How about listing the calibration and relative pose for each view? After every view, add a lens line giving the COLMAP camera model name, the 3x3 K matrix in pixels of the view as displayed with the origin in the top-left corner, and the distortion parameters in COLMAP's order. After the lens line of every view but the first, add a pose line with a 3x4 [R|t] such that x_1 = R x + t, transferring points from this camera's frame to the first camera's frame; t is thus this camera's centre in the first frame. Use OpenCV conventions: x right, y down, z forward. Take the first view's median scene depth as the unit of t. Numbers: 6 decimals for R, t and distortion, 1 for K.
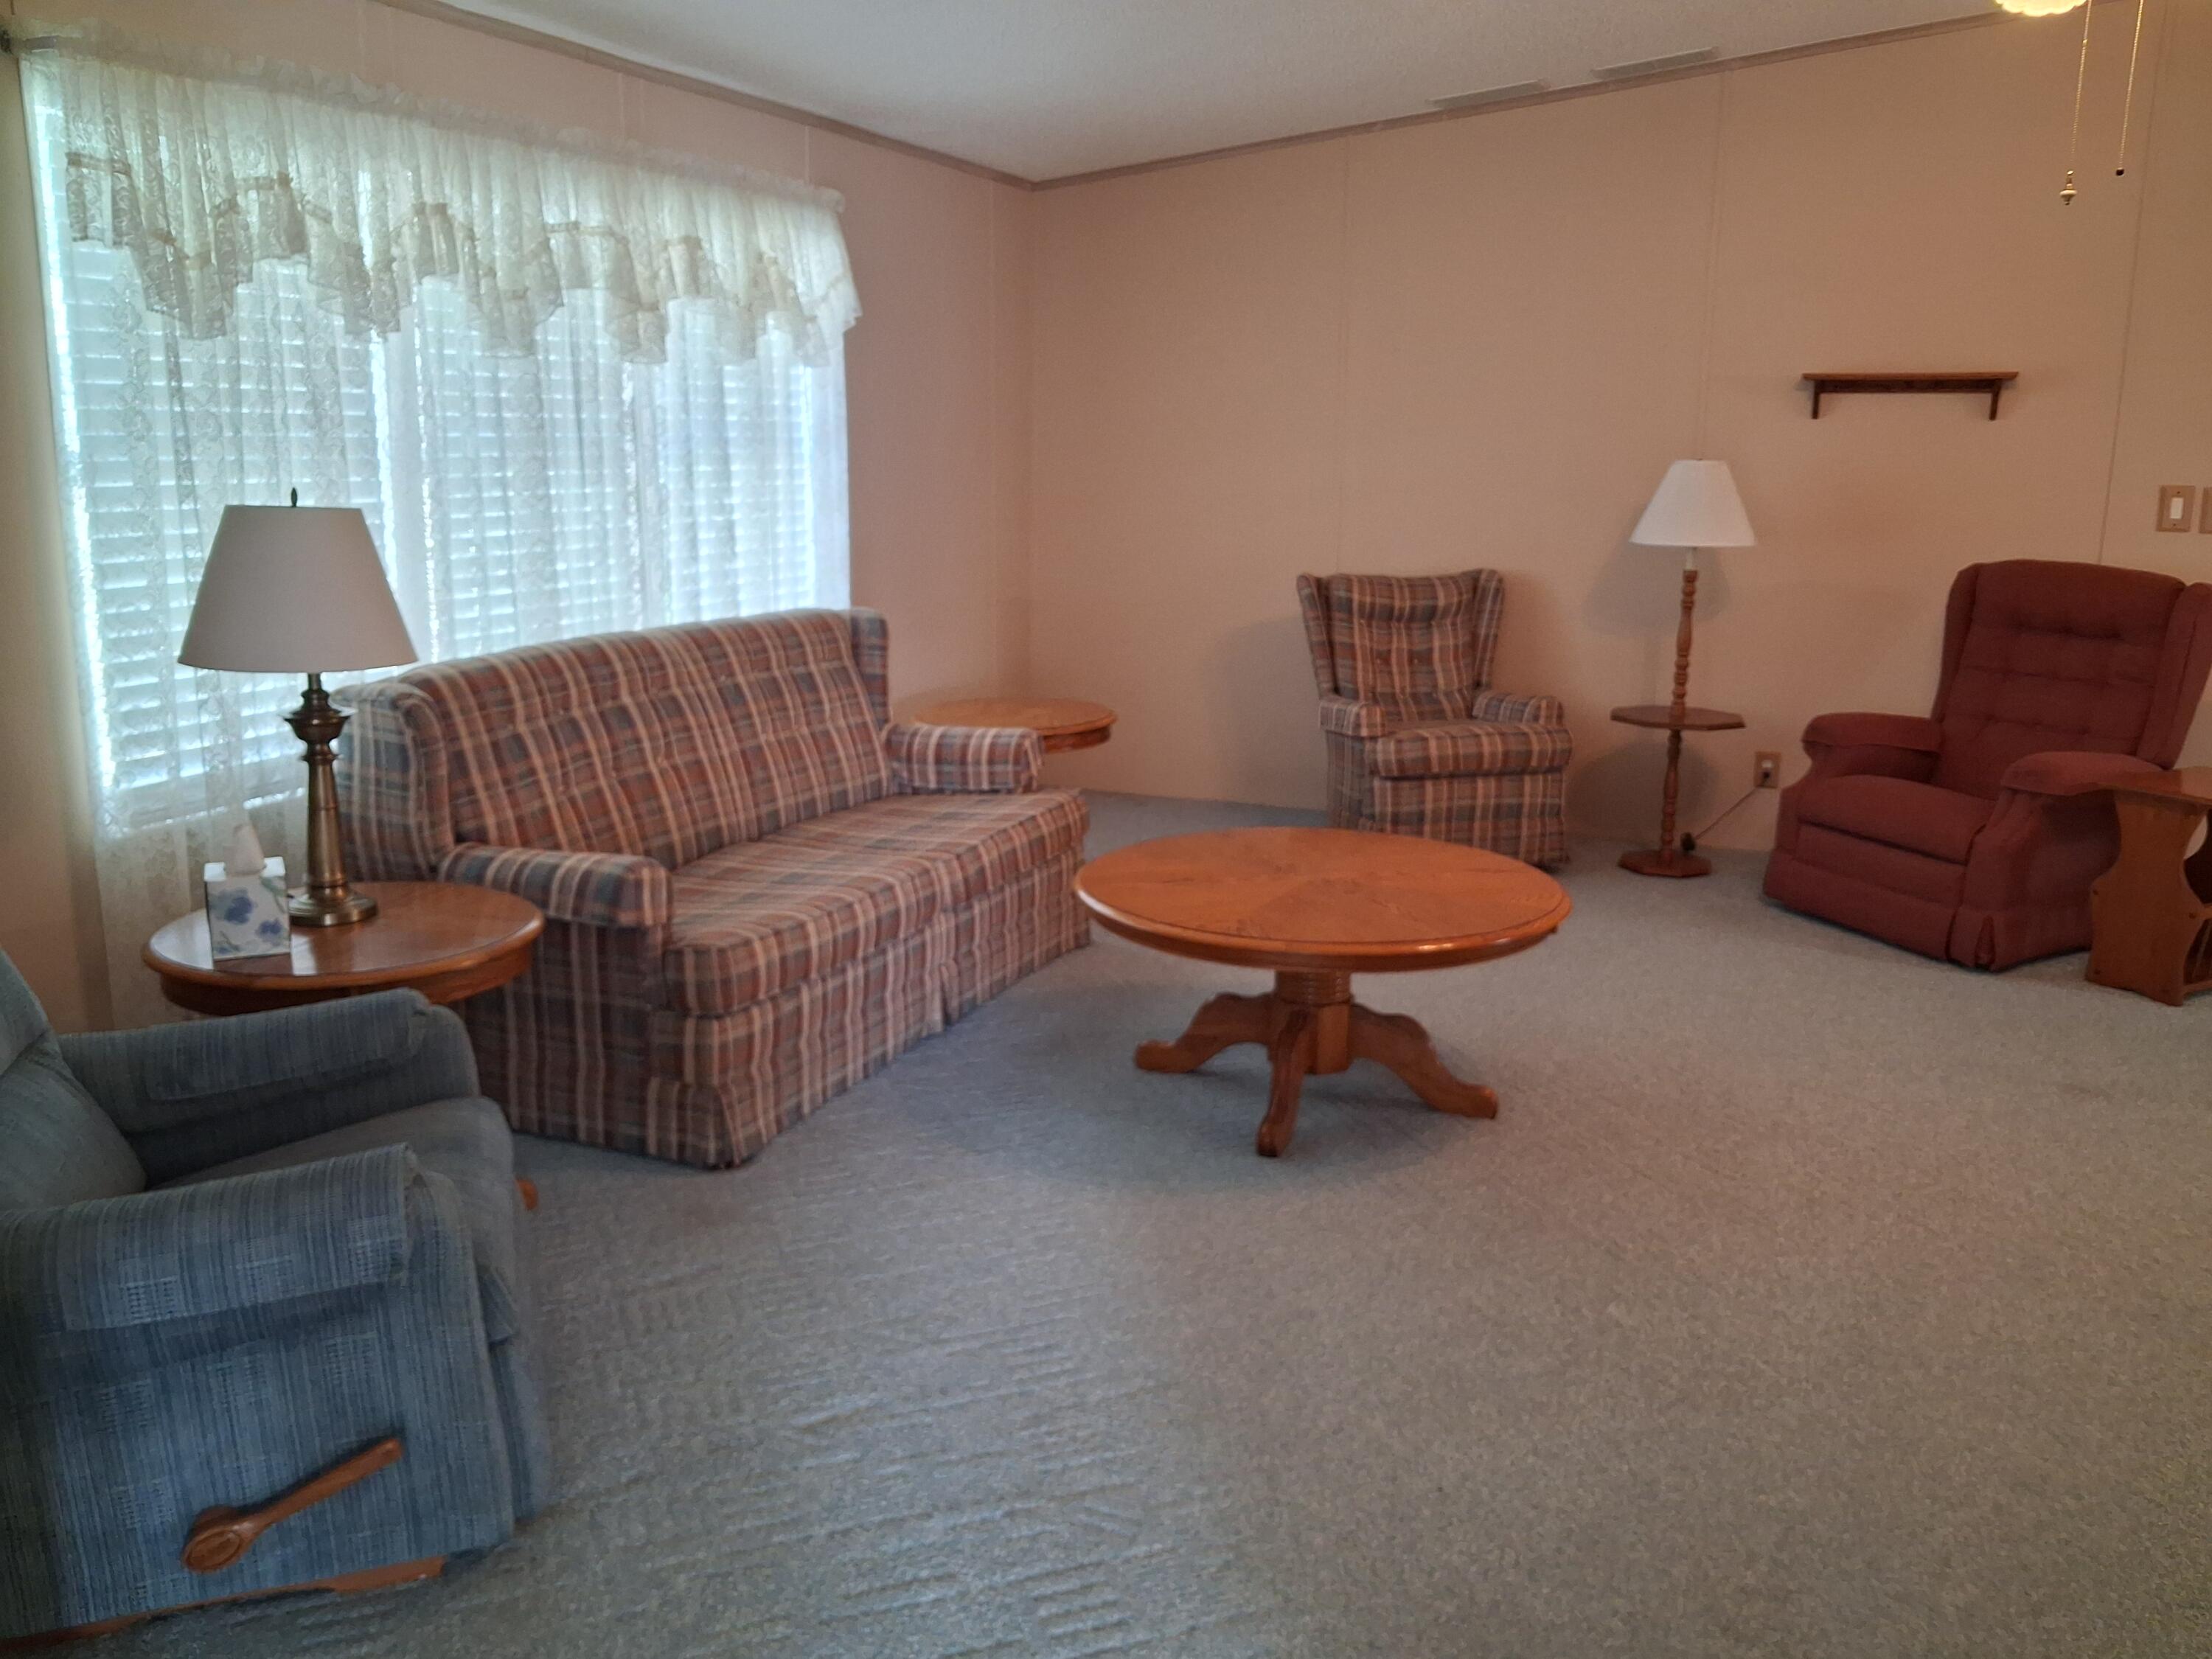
lens RADIAL K [[1741.5, 0, 1101.9], [0, 1741.5, 826.7], [0, 0, 1]] dist [0.046161, -0.067035]
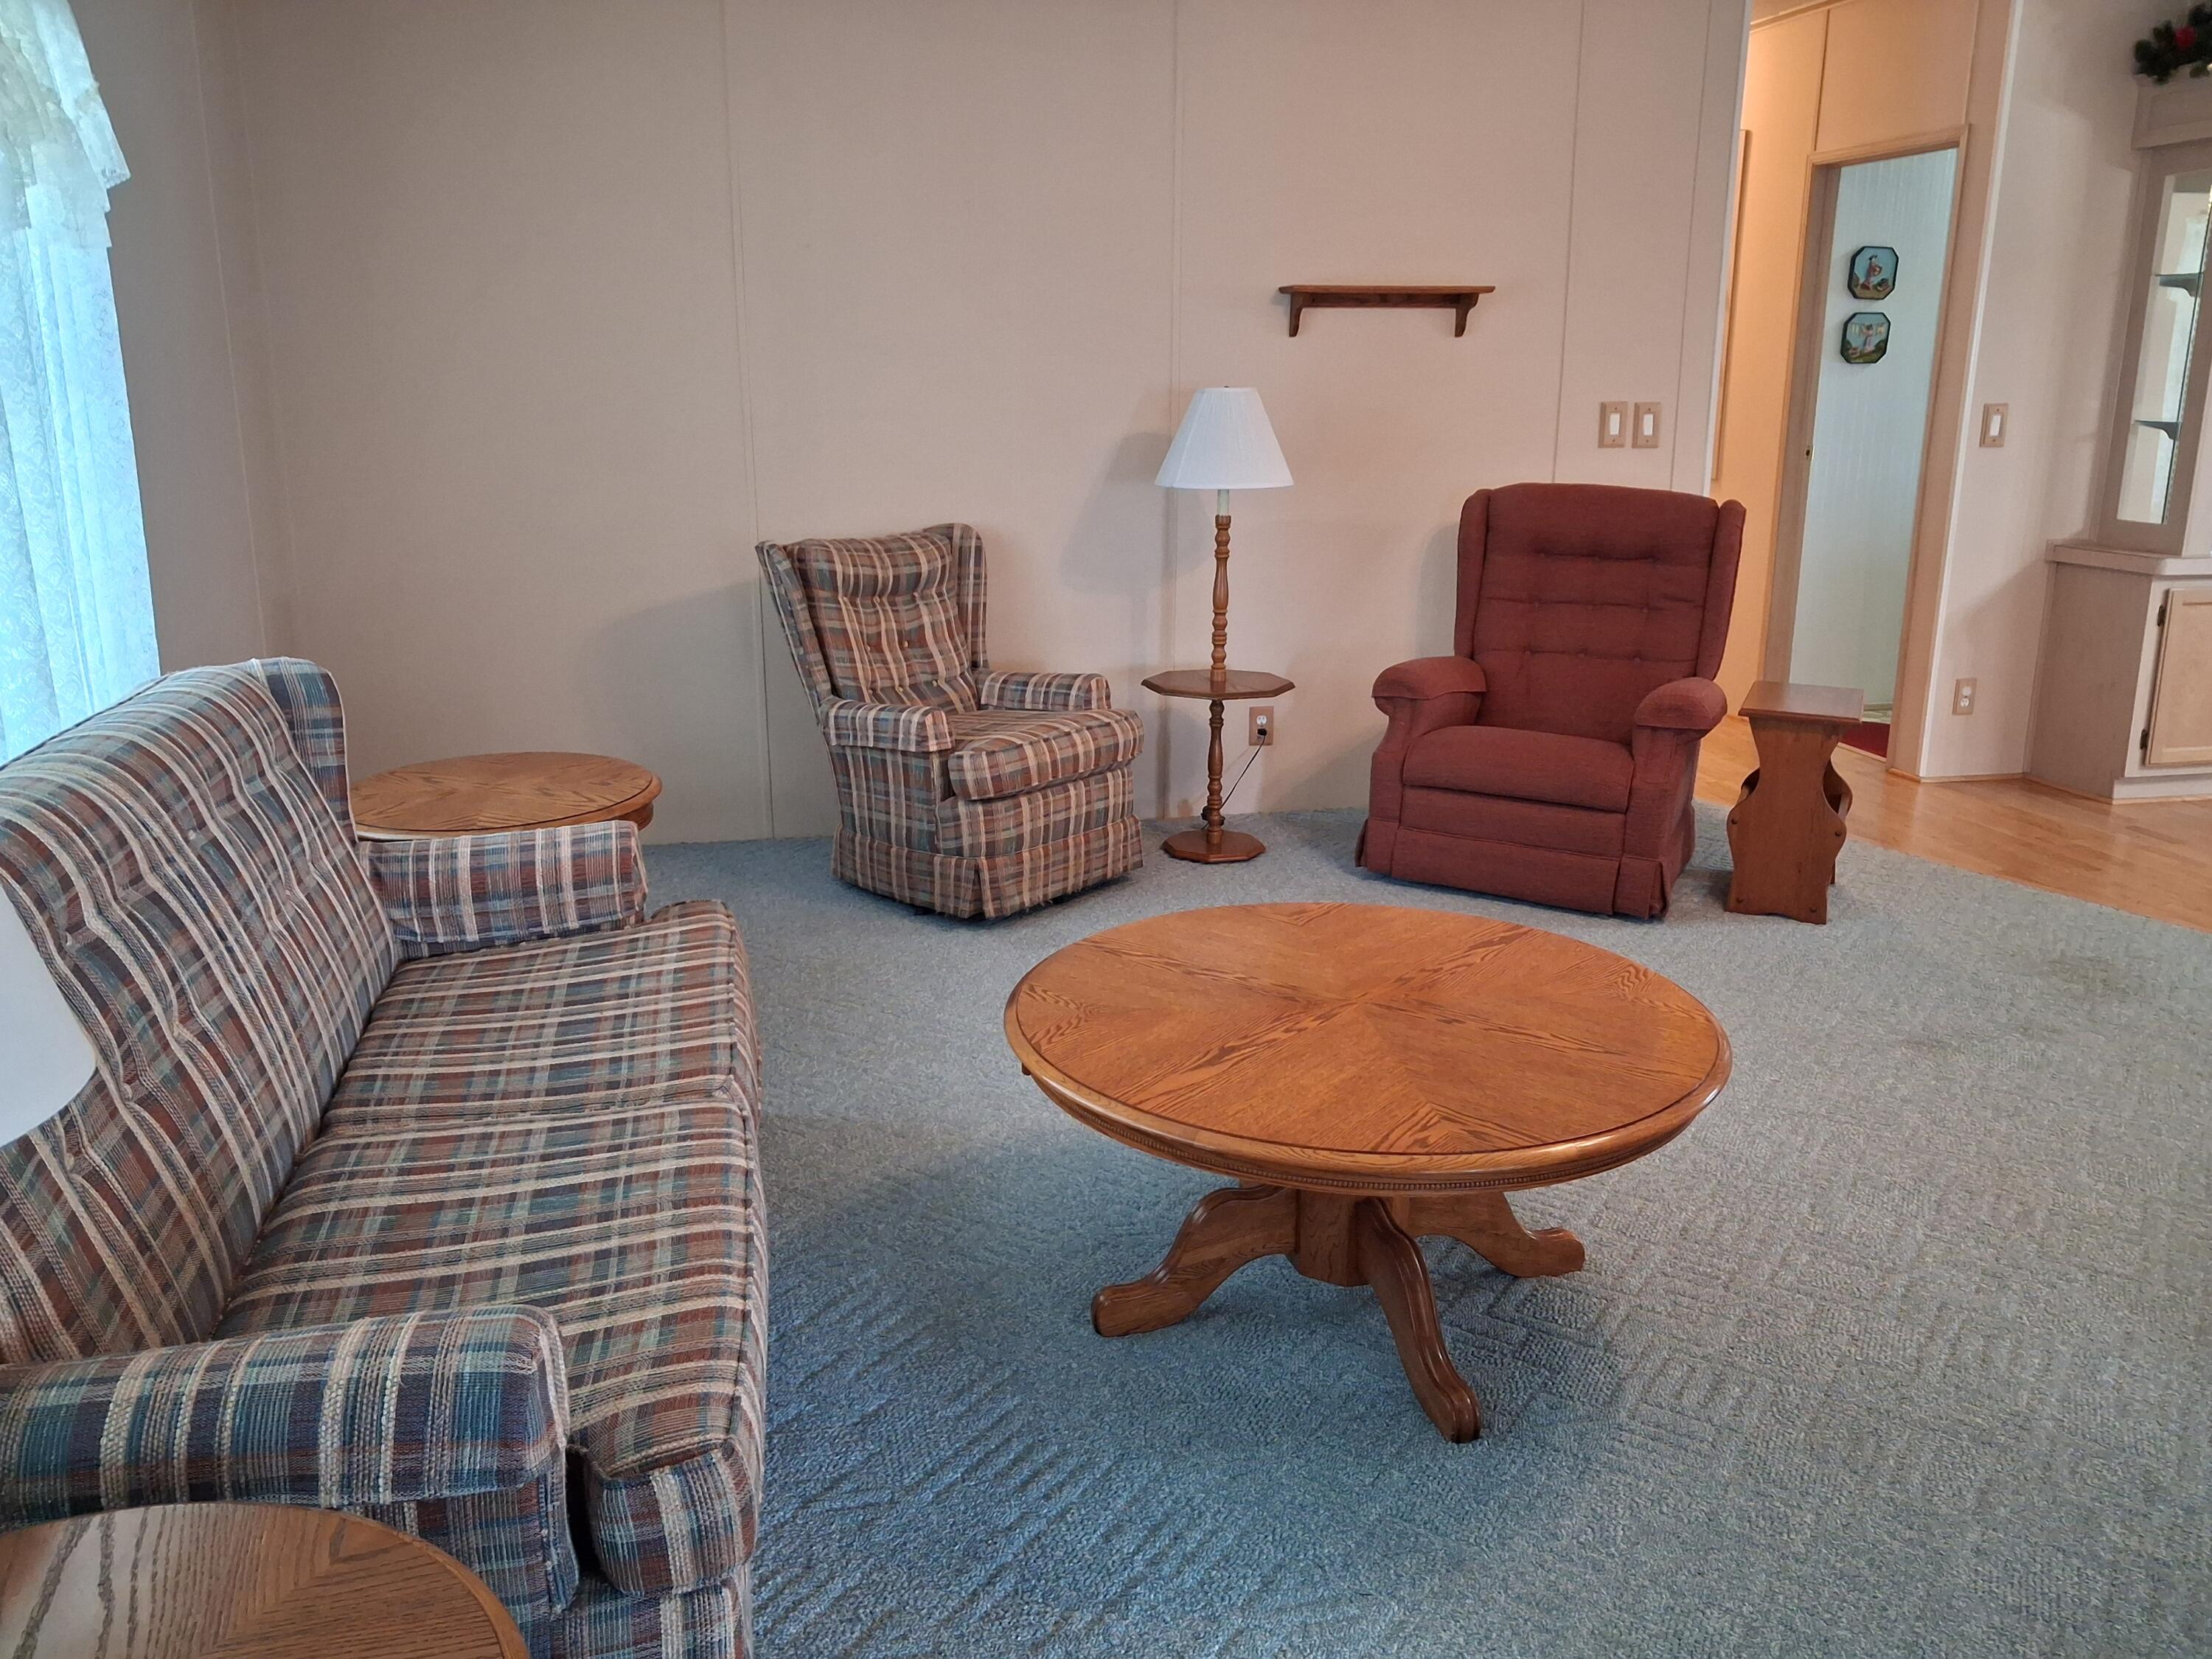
lens RADIAL K [[1741.5, 0, 1110.6], [0, 1741.5, 837.7], [0, 0, 1]] dist [0.046161, -0.067035]
pose [[0.820130, -0.159969, 0.549360, -0.215526], [0.132430, 0.987122, 0.089739, -0.072898], [-0.556640, -0.000846, 0.830753, 0.313154]]
